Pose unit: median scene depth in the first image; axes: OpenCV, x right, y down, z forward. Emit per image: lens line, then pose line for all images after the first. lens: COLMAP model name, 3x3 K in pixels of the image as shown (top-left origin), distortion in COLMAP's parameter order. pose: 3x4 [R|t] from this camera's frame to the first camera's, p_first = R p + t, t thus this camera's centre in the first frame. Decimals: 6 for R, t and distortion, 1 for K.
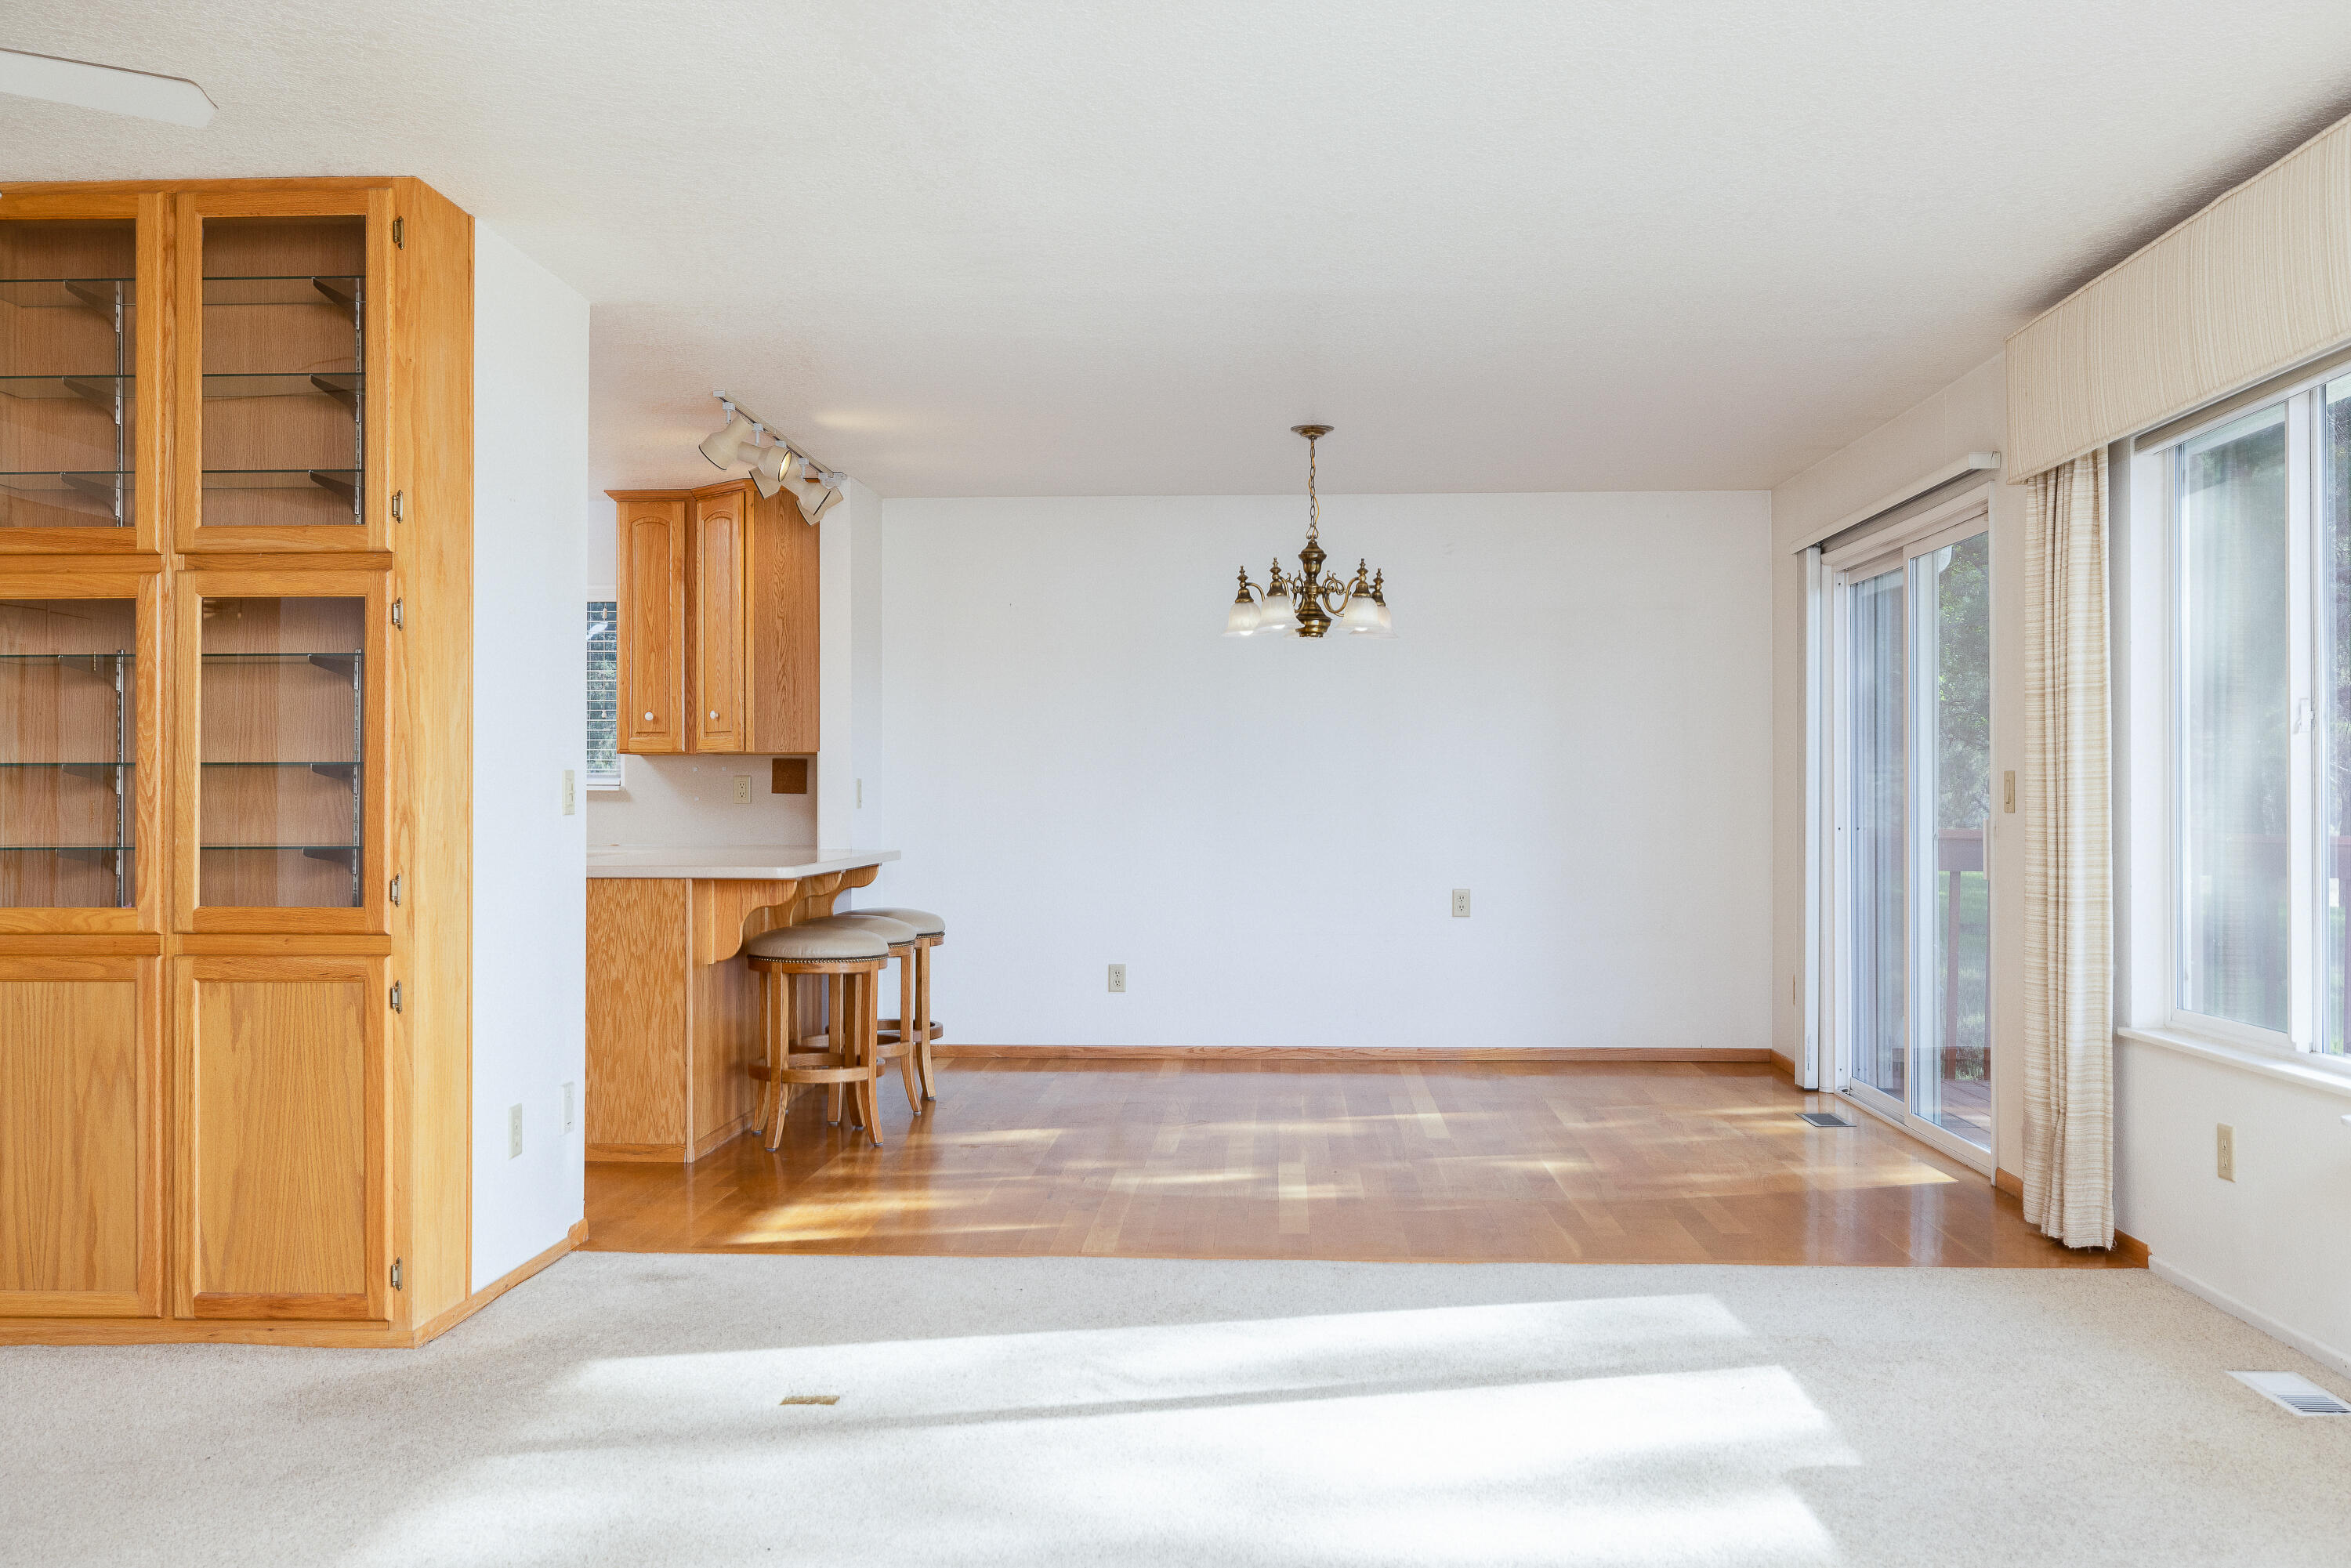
lens RADIAL K [[2018.2, 0, 1177.5], [0, 2018.2, 782.9], [0, 0, 1]] dist [-0.000445, -0.000324]
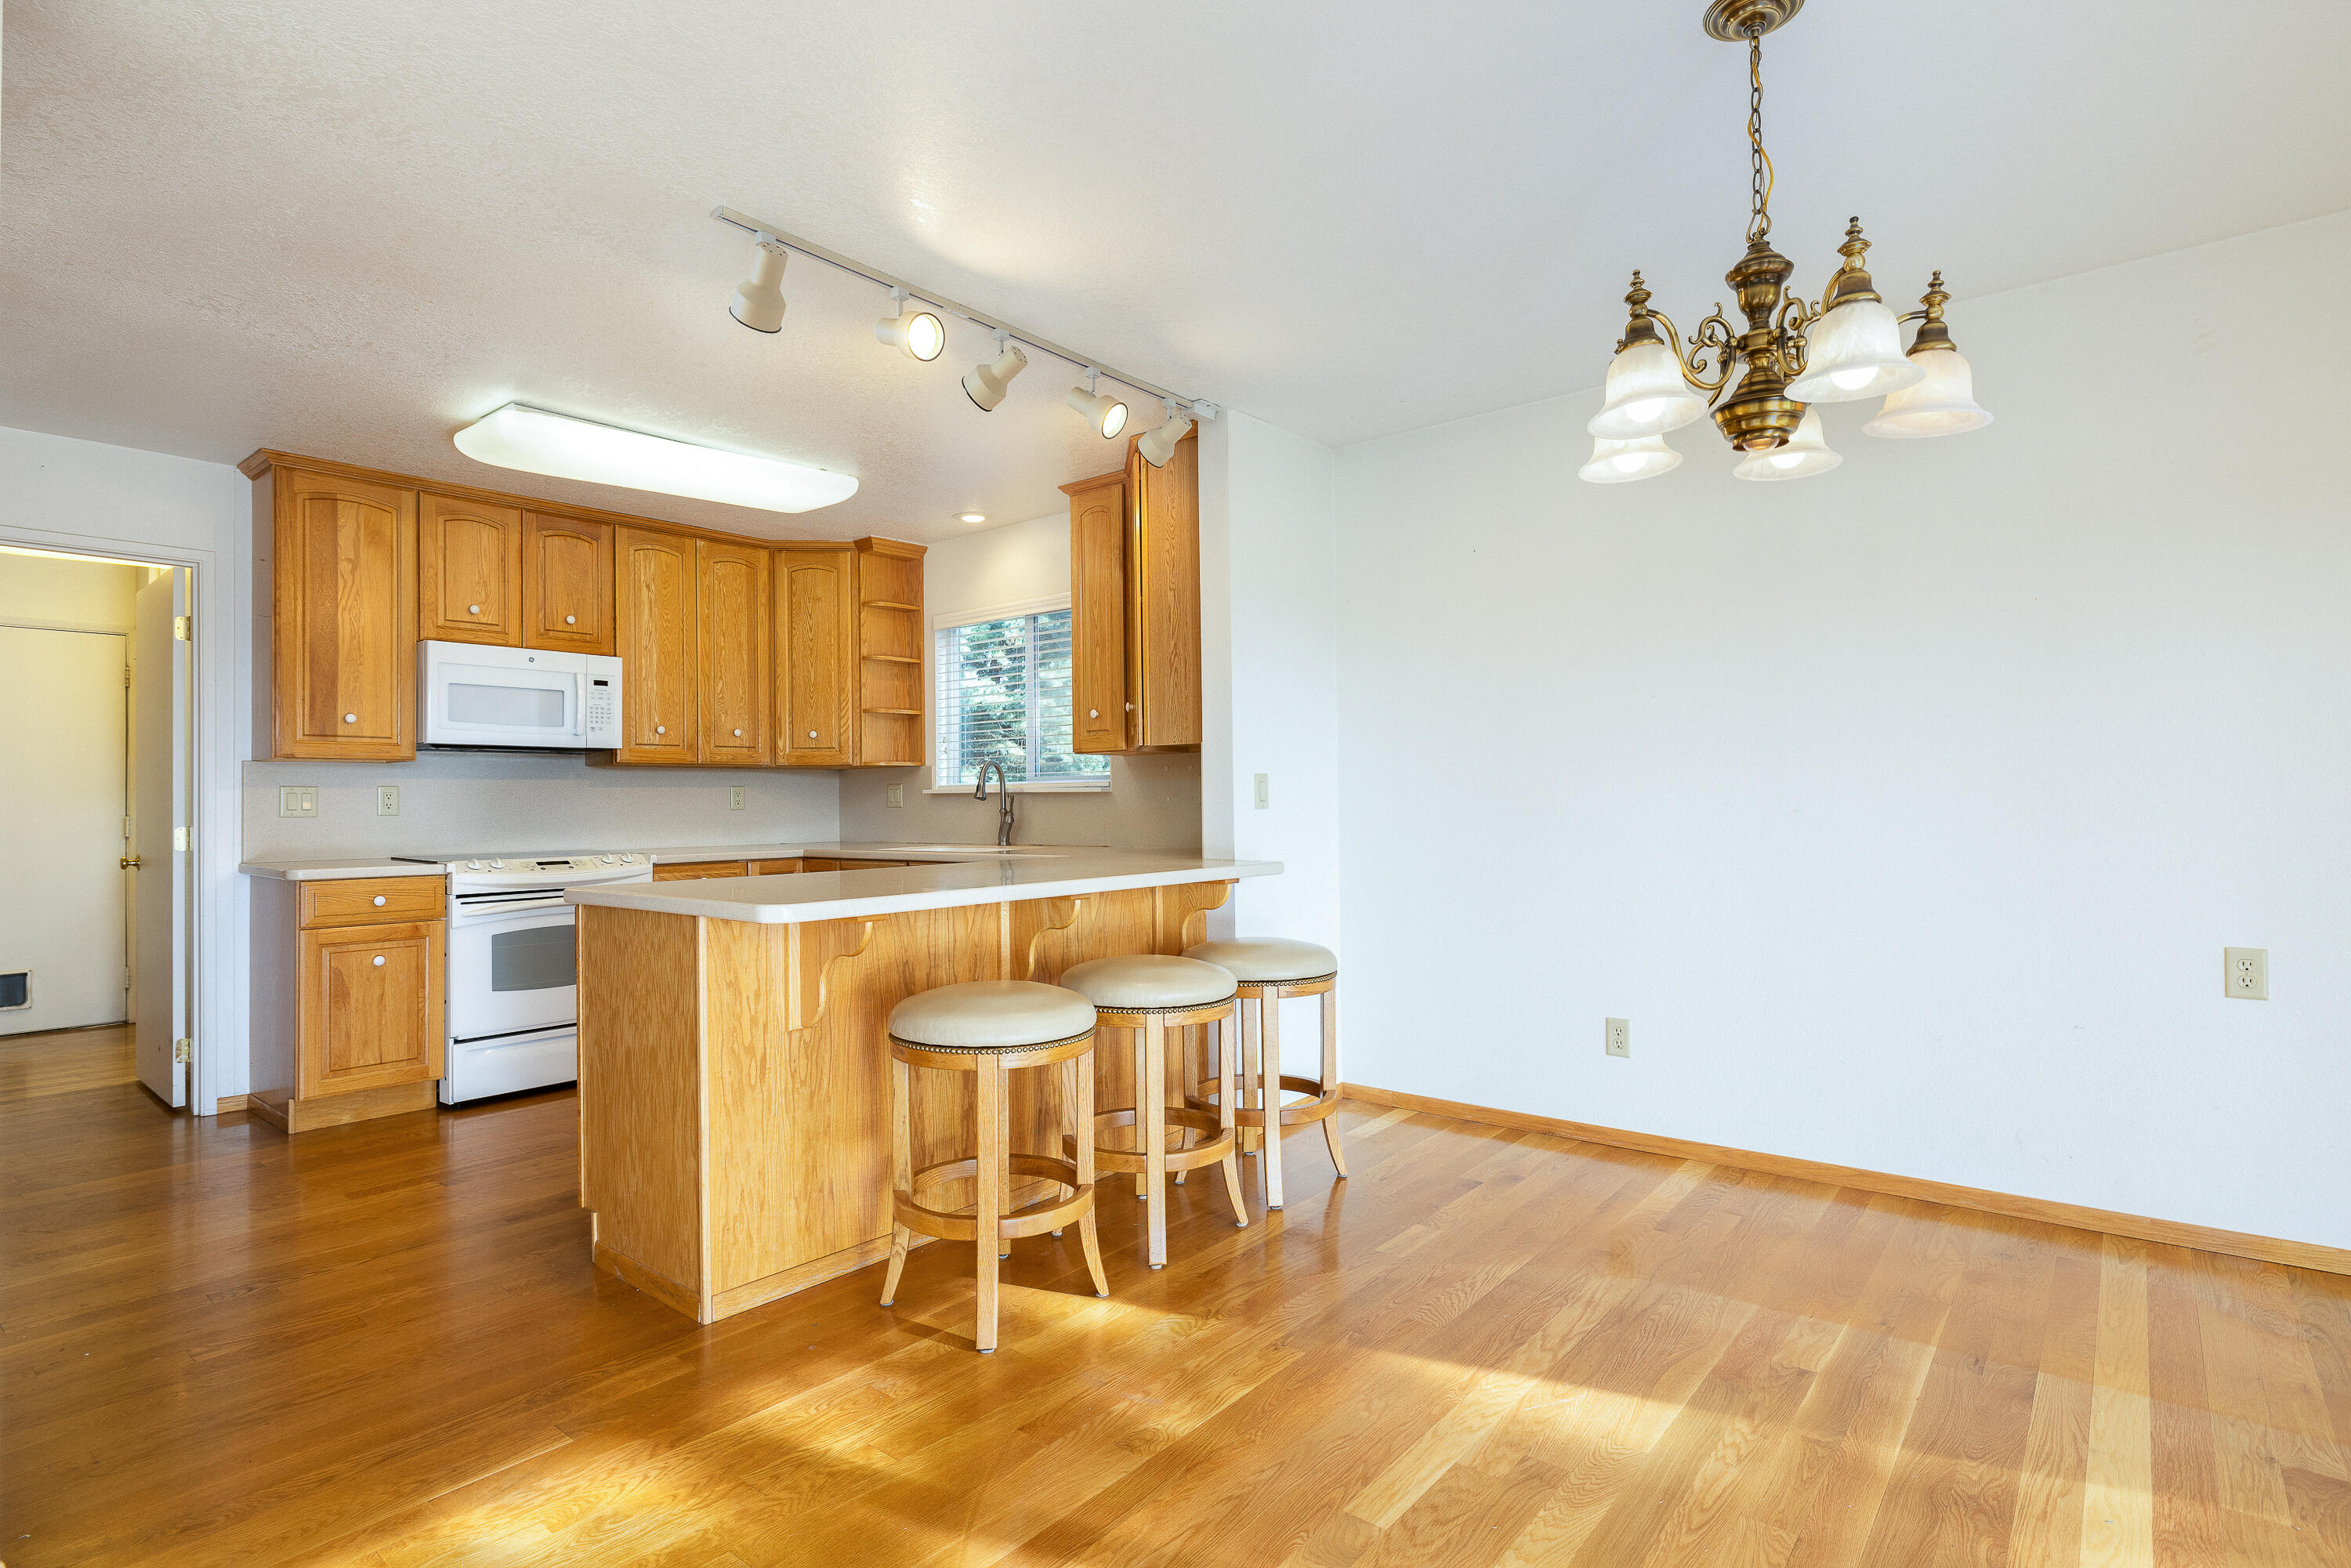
lens RADIAL K [[1164.5, 0, 1173.0], [0, 1164.5, 770.6], [0, 0, 1]] dist [-0.005896, -0.000733]
pose [[0.804677, -0.025566, -0.593162, 0.114352], [0.015781, 0.999640, -0.021677, 0.008387], [0.593503, 0.008083, 0.804791, 0.696404]]
